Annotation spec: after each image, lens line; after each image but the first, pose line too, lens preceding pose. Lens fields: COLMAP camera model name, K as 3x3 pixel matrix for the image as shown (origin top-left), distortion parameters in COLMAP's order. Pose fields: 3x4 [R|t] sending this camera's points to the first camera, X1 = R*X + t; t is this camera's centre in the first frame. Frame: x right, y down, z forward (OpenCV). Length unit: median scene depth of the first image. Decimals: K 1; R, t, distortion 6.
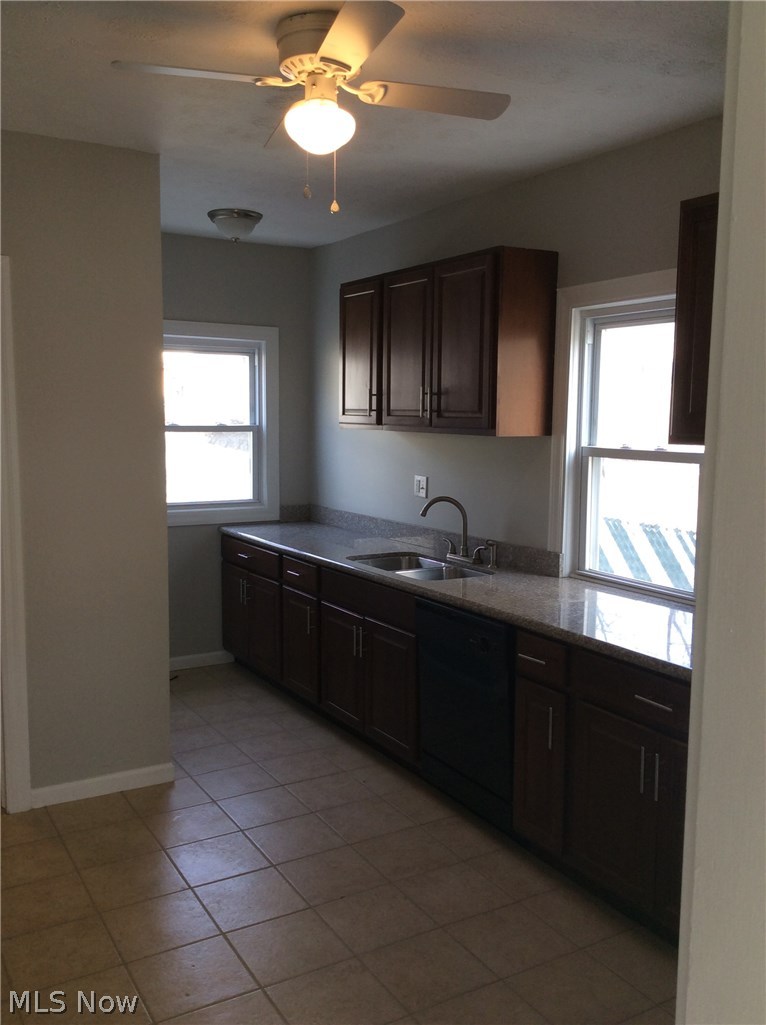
lens RADIAL K [[930.5, 0, 387.5], [0, 930.5, 517.6], [0, 0, 1]] dist [0.019664, 0.000000]
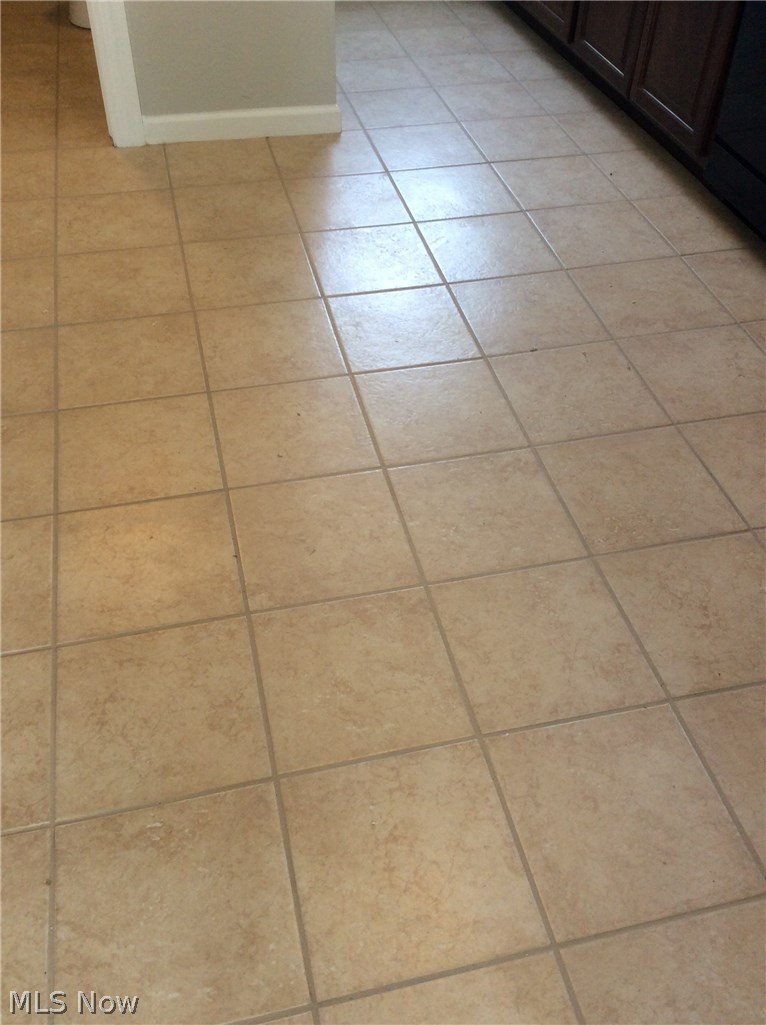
lens RADIAL K [[930.5, 0, 391.8], [0, 930.5, 520.0], [0, 0, 1]] dist [0.019664, 0.000000]
pose [[0.957687, 0.218096, -0.187800, 0.005158], [-0.058018, 0.785410, 0.616251, 0.081034], [0.281902, -0.579280, 0.764831, 0.327832]]
